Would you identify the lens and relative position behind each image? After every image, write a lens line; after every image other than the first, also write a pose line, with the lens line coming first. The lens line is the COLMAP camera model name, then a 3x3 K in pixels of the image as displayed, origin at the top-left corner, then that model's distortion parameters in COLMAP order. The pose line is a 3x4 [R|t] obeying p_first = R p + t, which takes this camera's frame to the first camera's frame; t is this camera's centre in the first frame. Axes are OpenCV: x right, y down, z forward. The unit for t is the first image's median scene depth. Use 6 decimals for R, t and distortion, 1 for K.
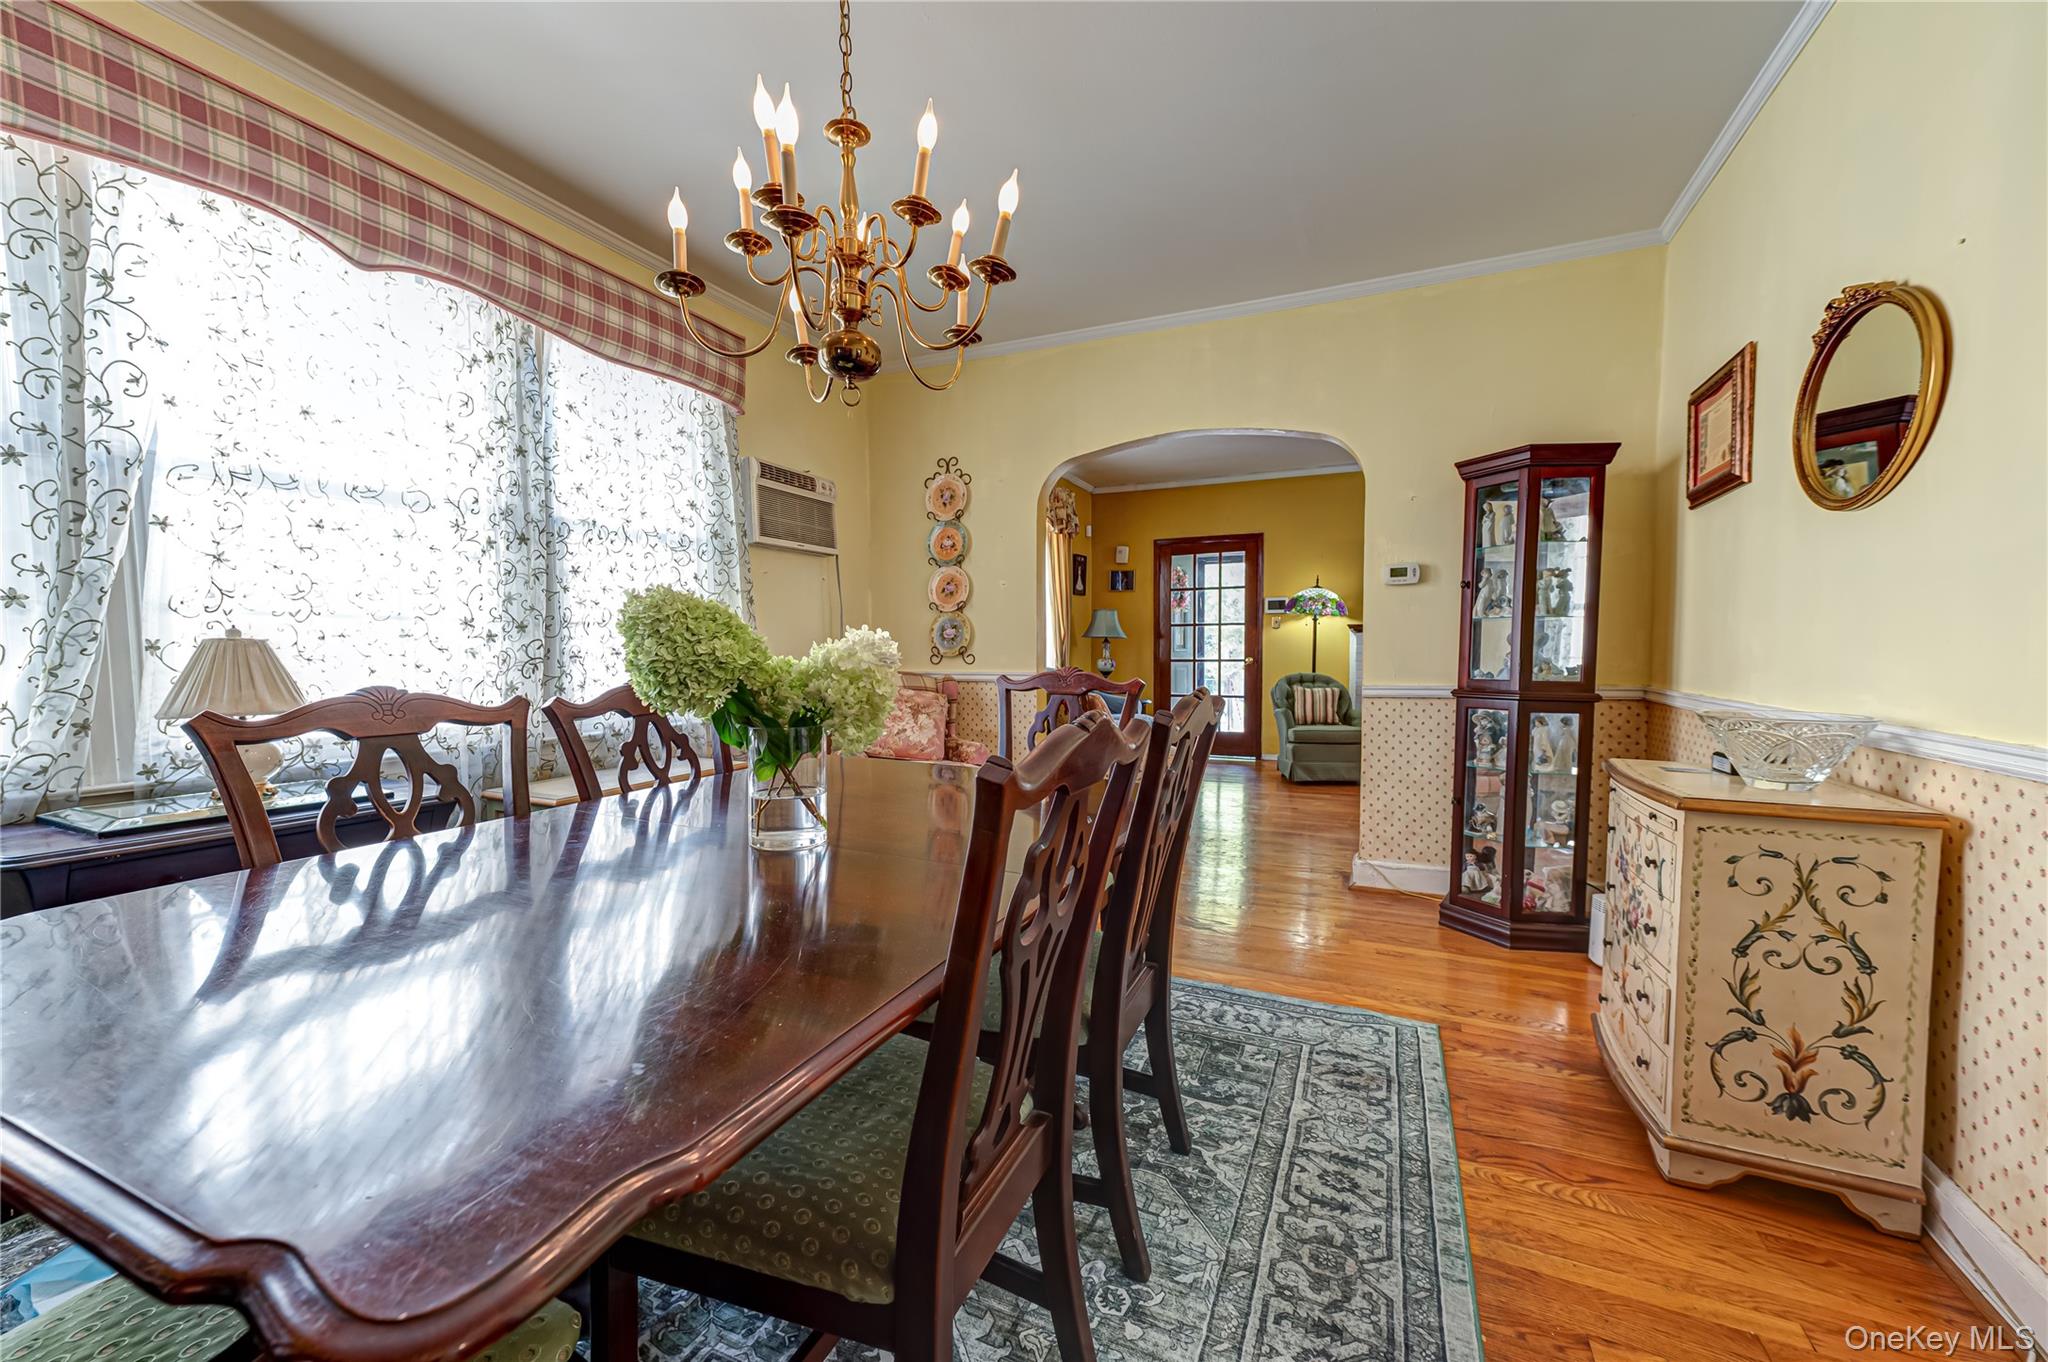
lens RADIAL K [[812.6, 0, 1024.3], [0, 812.6, 711.8], [0, 0, 1]] dist [0.014338, -0.000103]
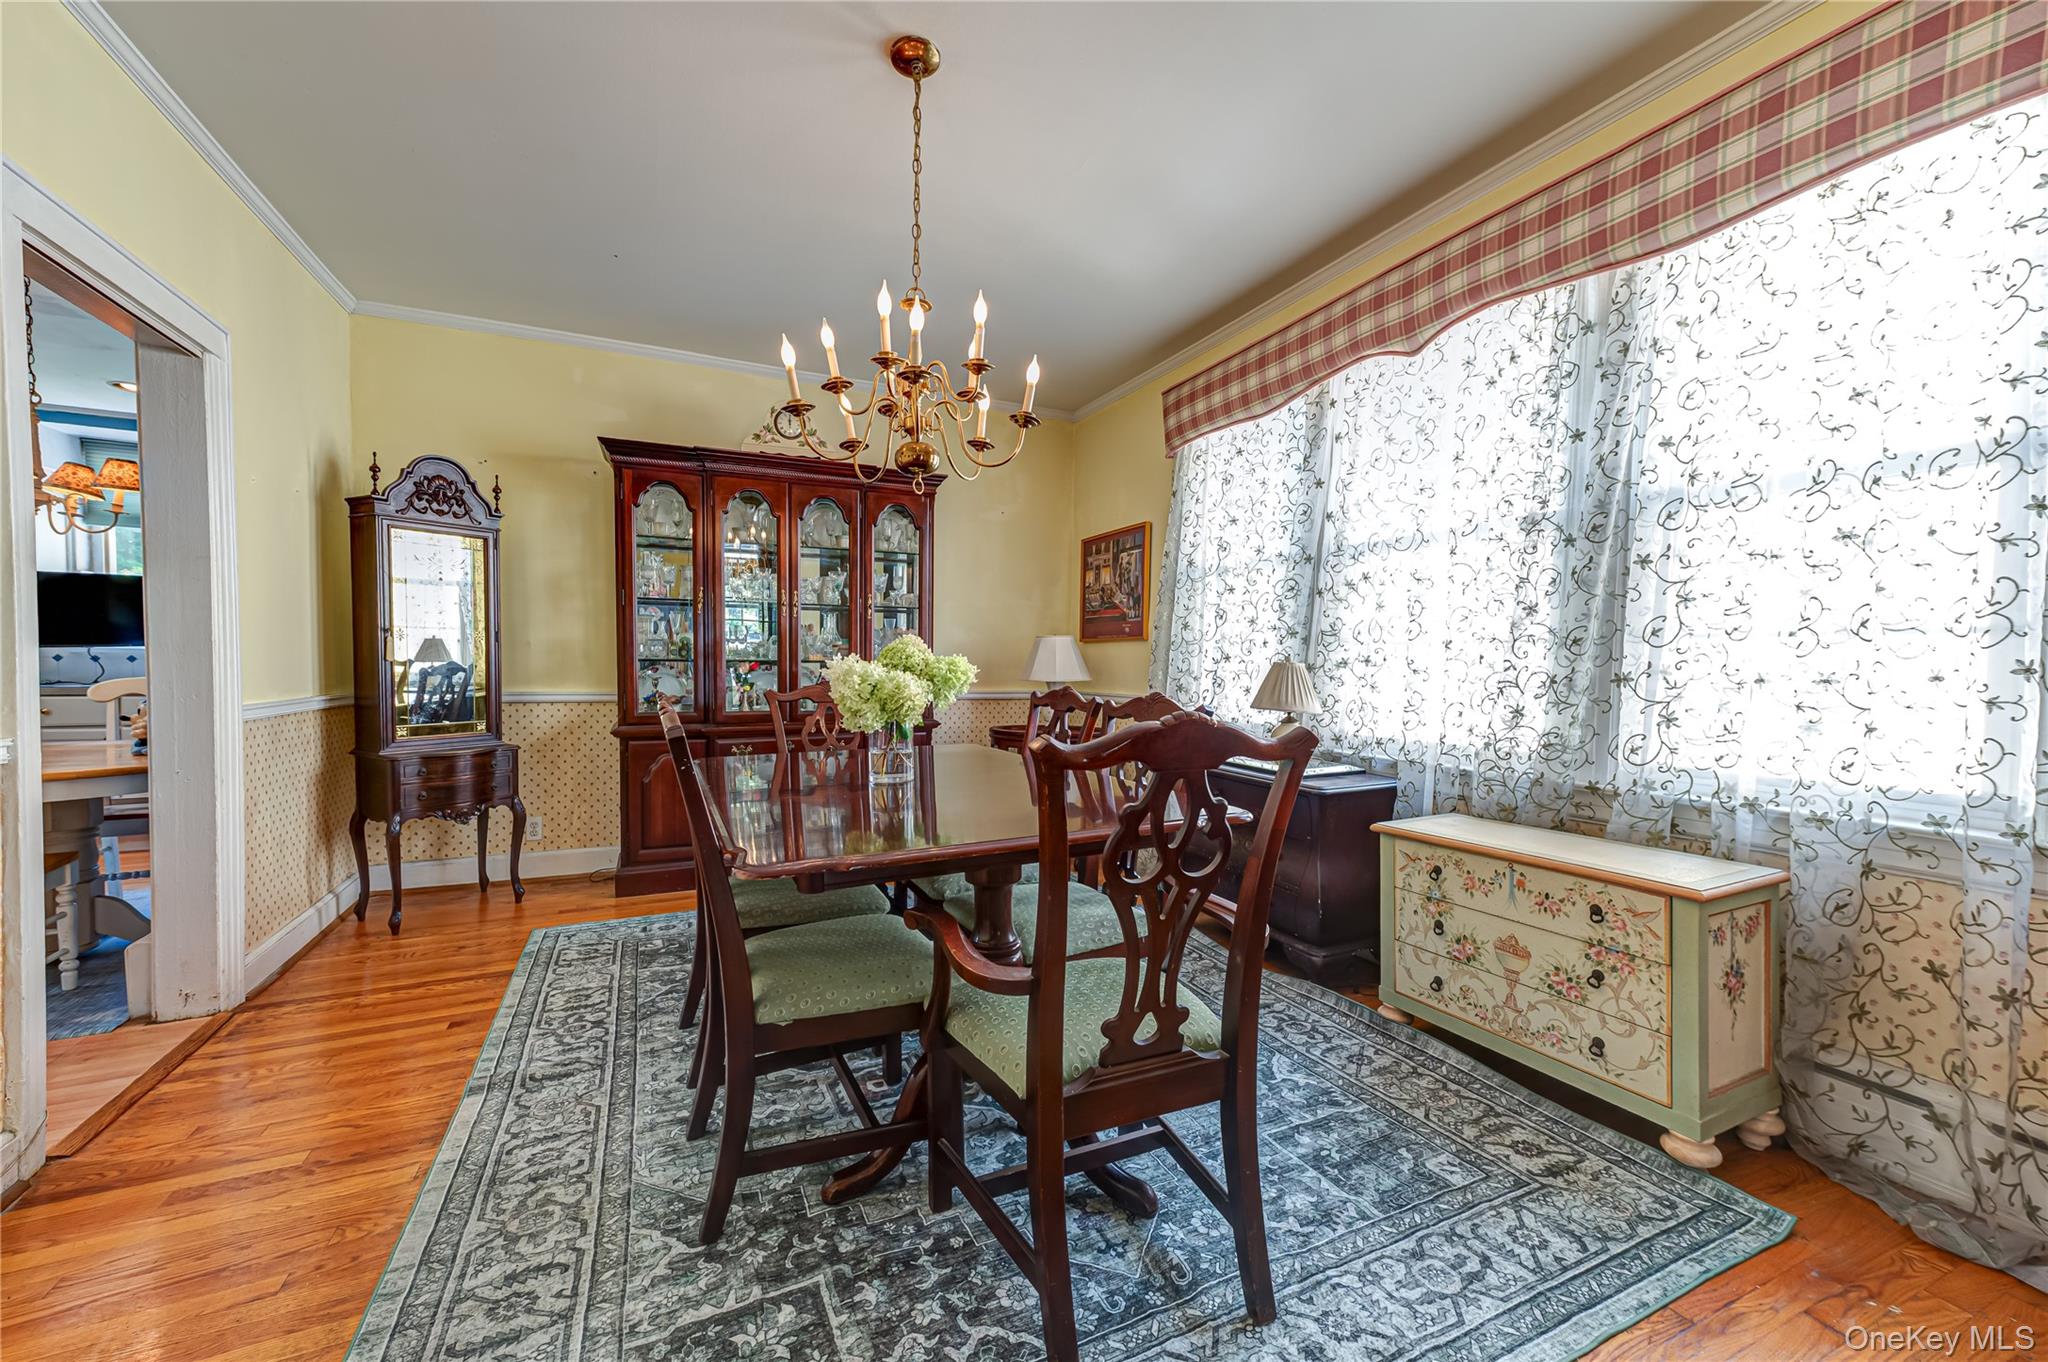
lens RADIAL K [[798.1, 0, 1018.5], [0, 798.1, 692.1], [0, 0, 1]] dist [0.015011, -0.000264]
pose [[-0.660306, 0.033260, -0.750260, 0.549531], [-0.060109, 0.993473, 0.096945, -0.142405], [0.748587, 0.109111, -0.653997, 1.590121]]
